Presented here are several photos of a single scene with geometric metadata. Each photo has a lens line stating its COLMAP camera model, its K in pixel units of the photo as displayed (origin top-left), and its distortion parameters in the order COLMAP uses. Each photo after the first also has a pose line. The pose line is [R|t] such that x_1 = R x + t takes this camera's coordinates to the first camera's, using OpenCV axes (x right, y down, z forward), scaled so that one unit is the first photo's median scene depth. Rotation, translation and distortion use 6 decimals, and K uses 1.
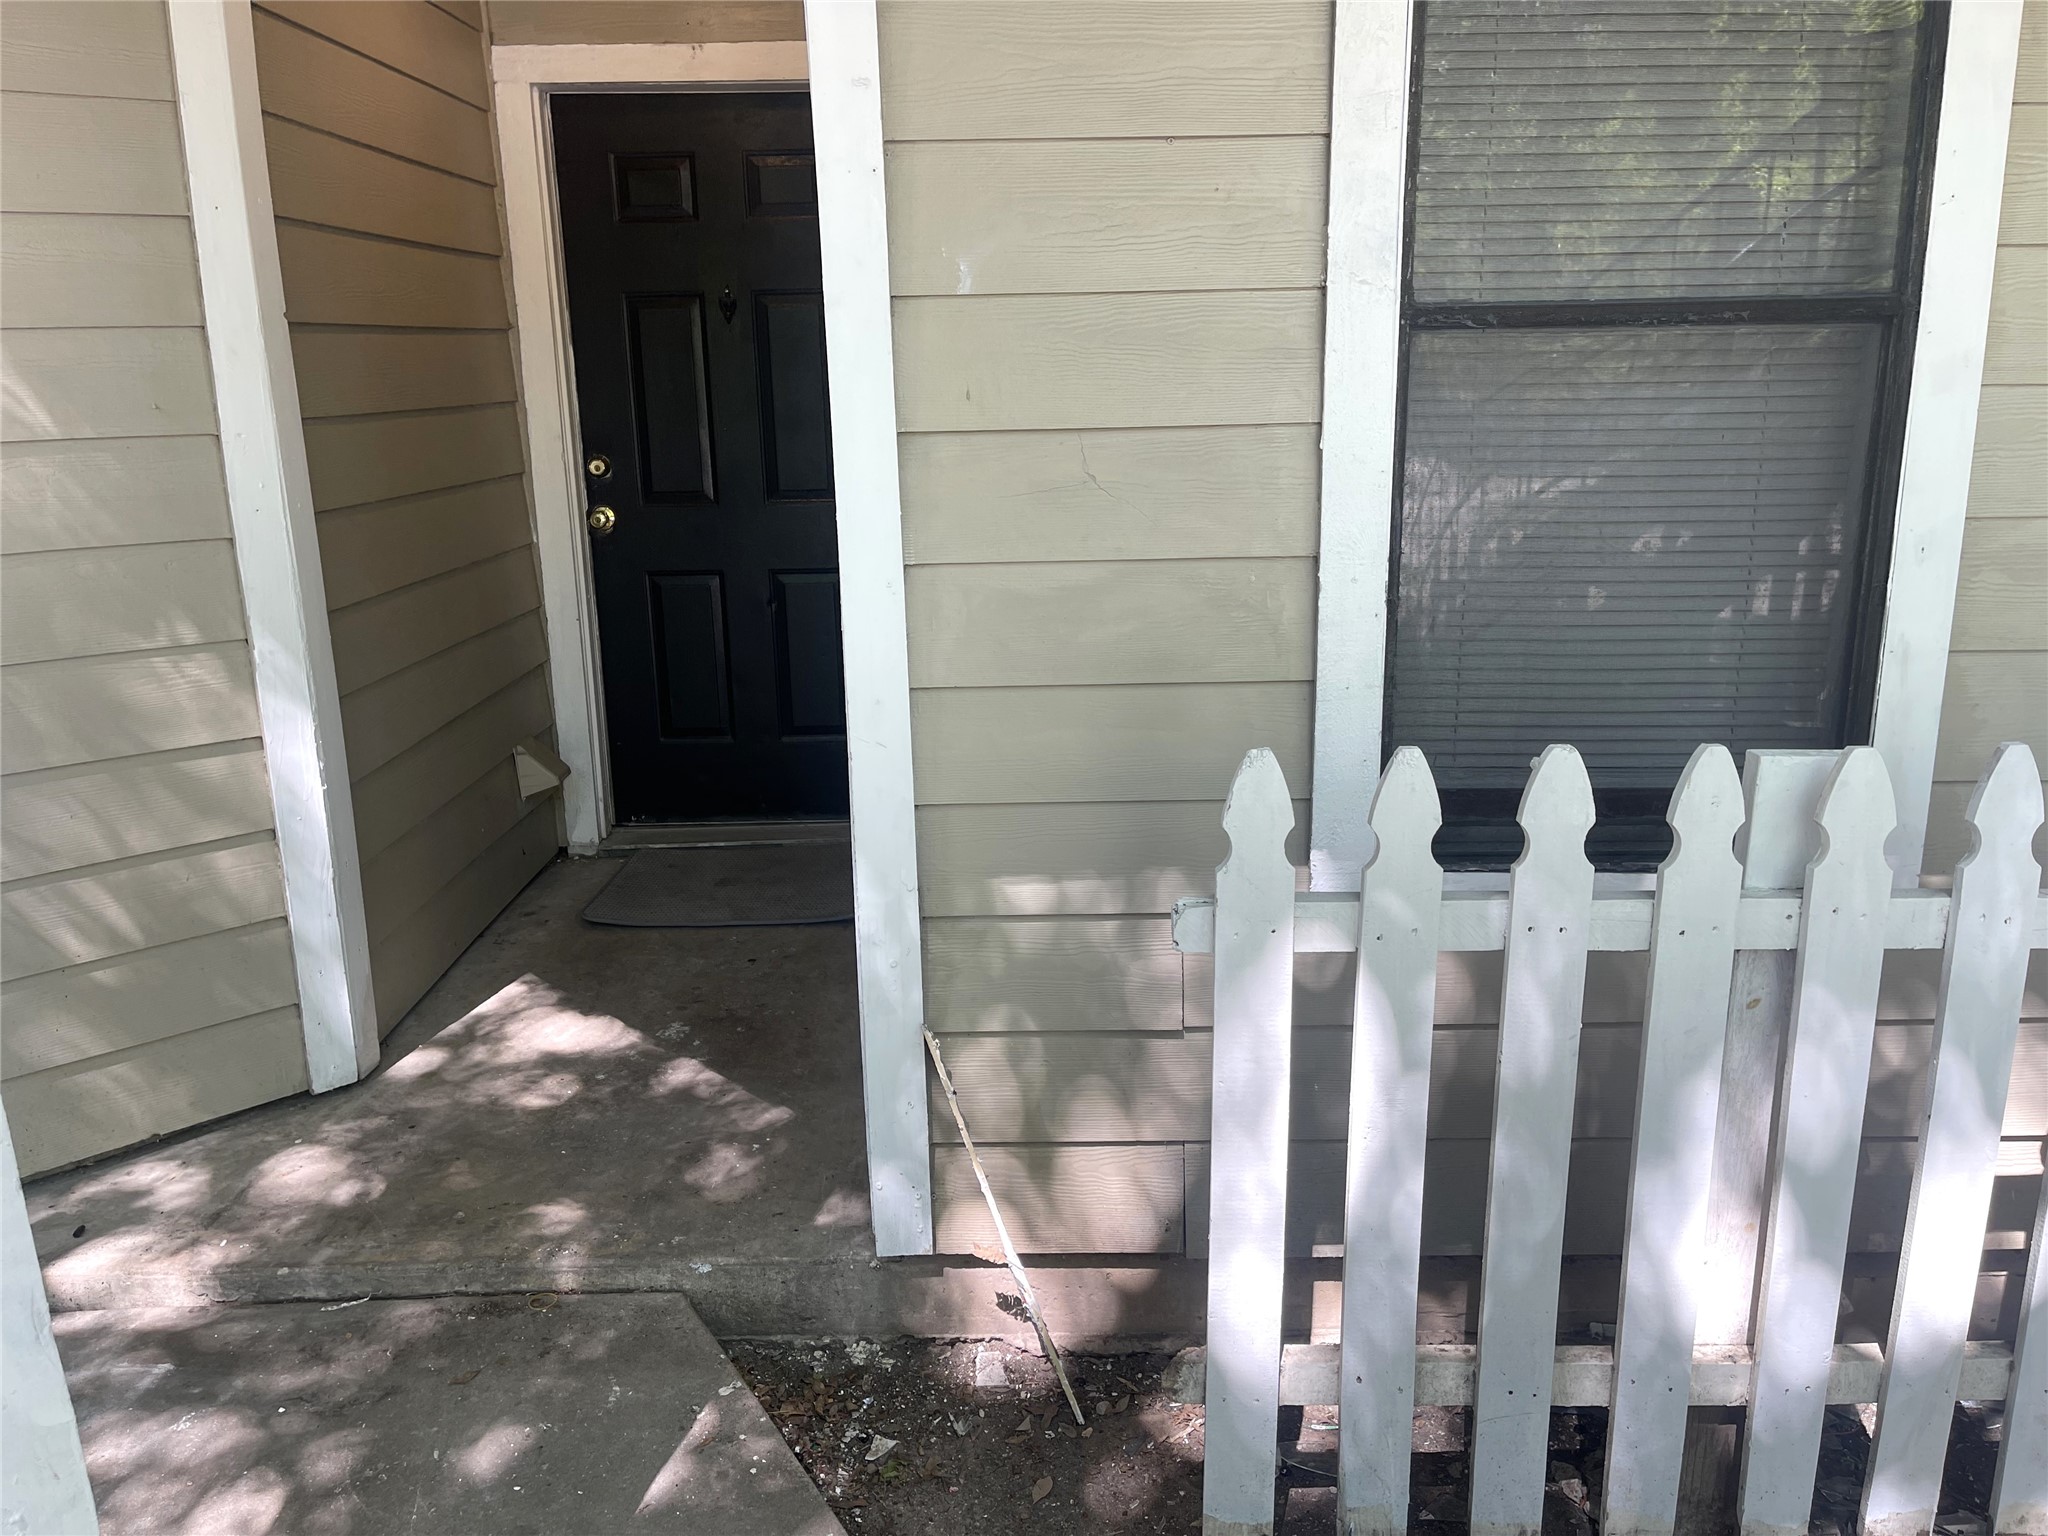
lens RADIAL K [[1538.9, 0, 1038.1], [0, 1538.9, 770.6], [0, 0, 1]] dist [0.052355, -0.077834]
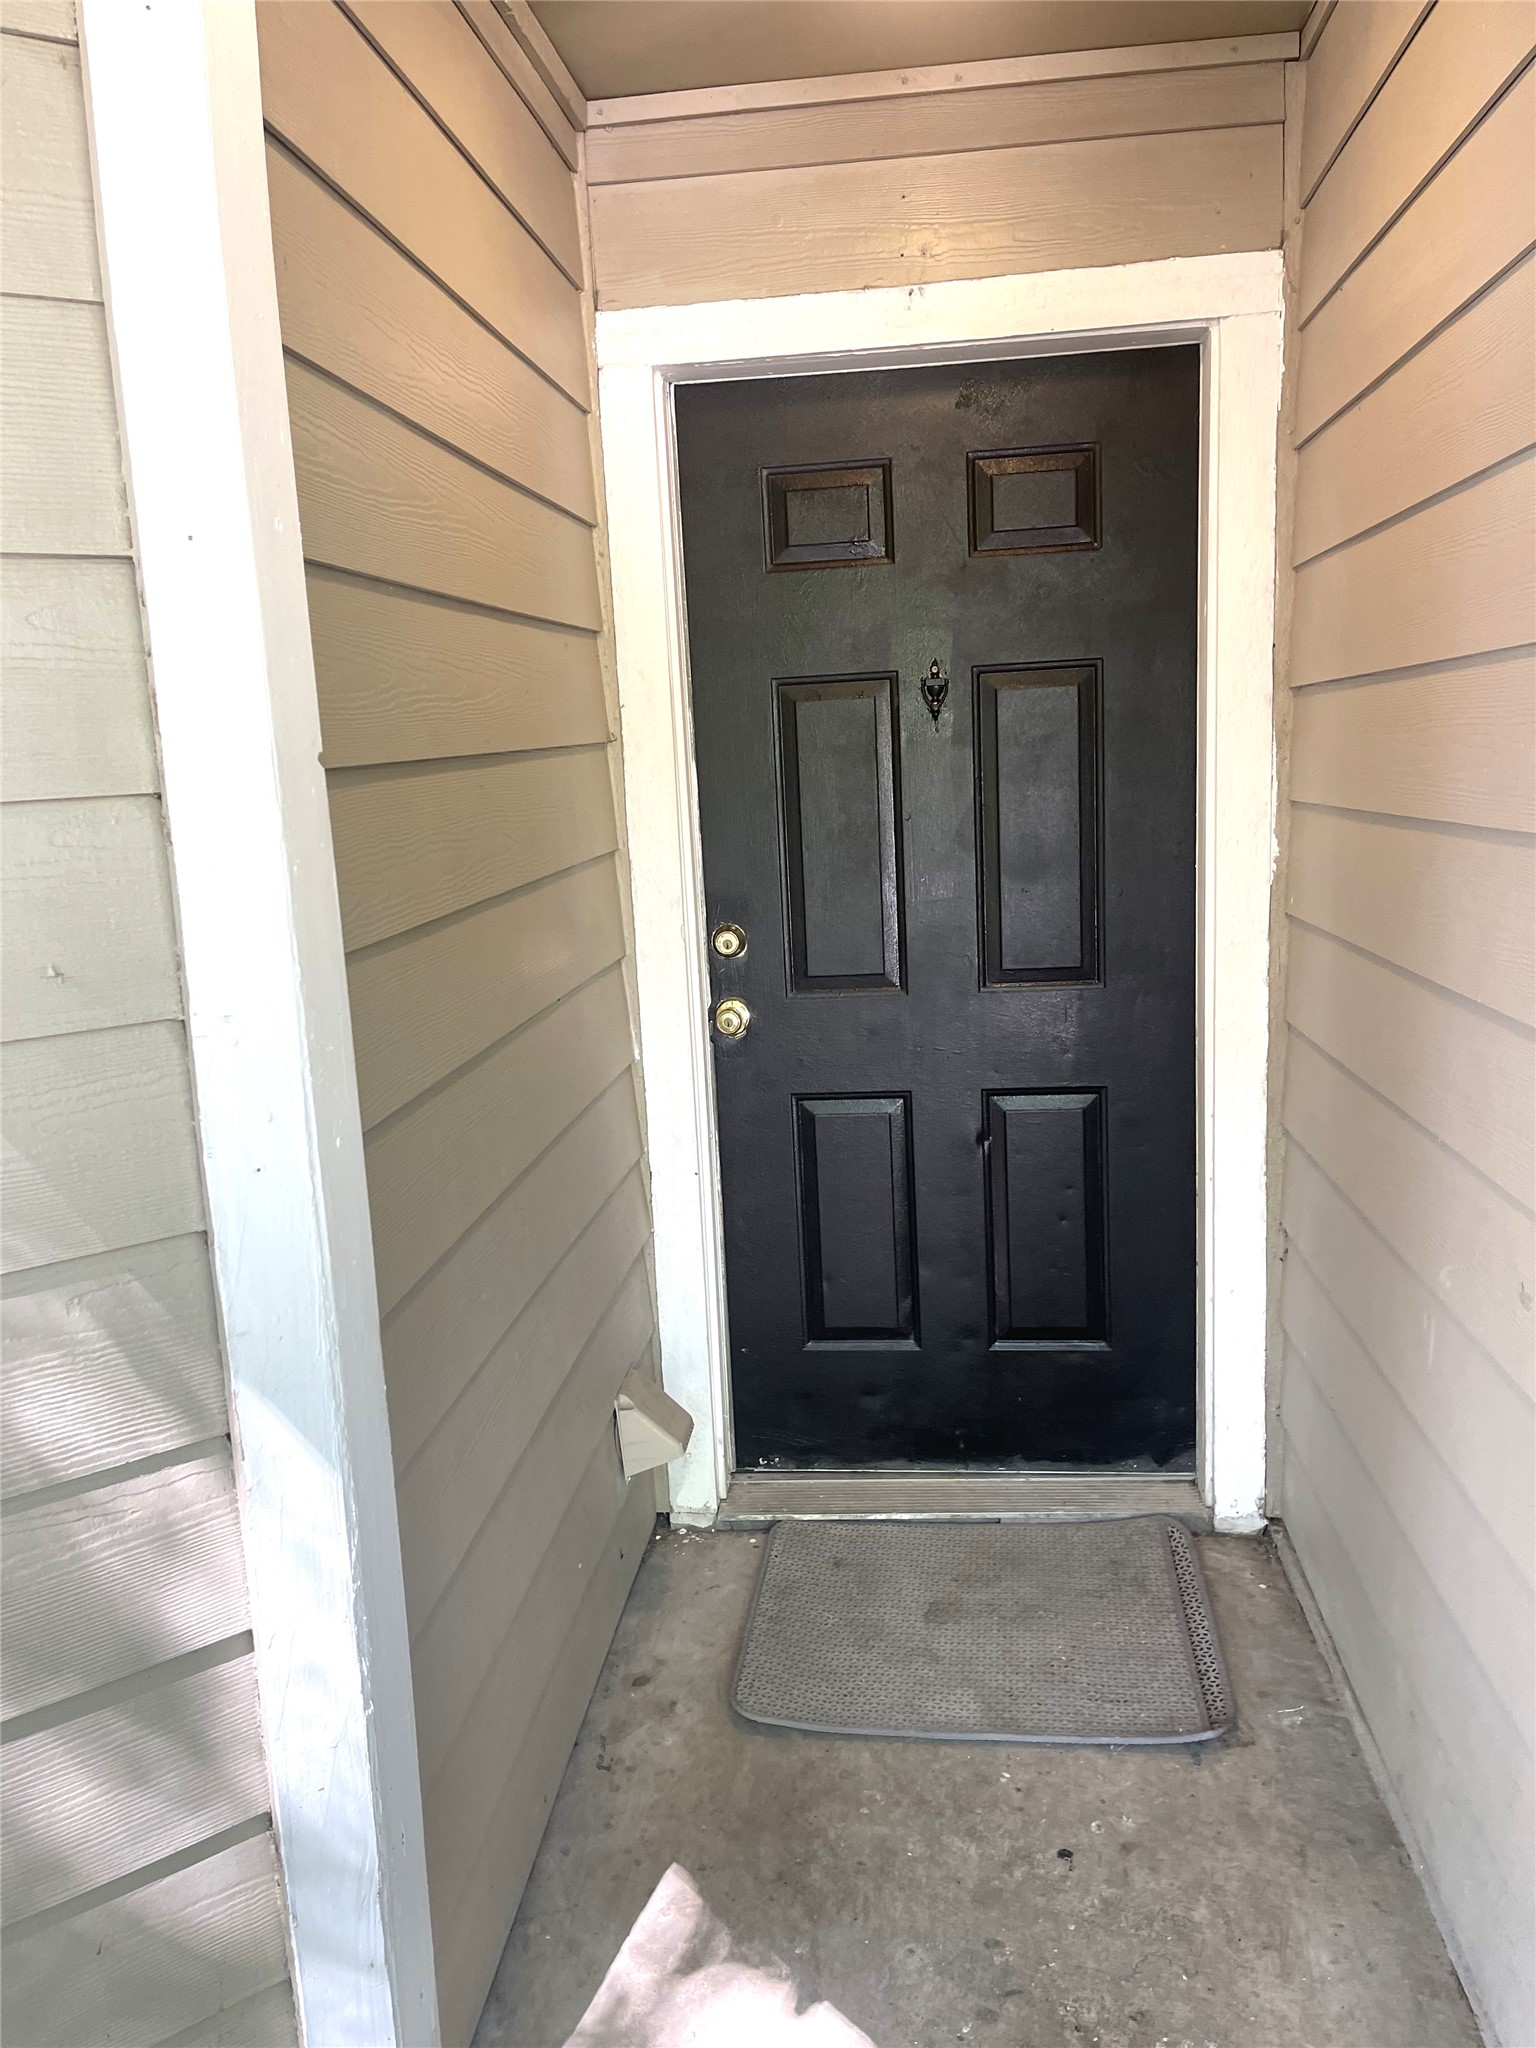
lens RADIAL K [[1538.9, 0, 756.6], [0, 1538.9, 1022.5], [0, 0, 1]] dist [0.052355, -0.077834]
pose [[0.991921, -0.013270, -0.126160, -0.194610], [0.004562, 0.997602, -0.069065, -0.119597], [0.126774, 0.067931, 0.989603, 0.365915]]
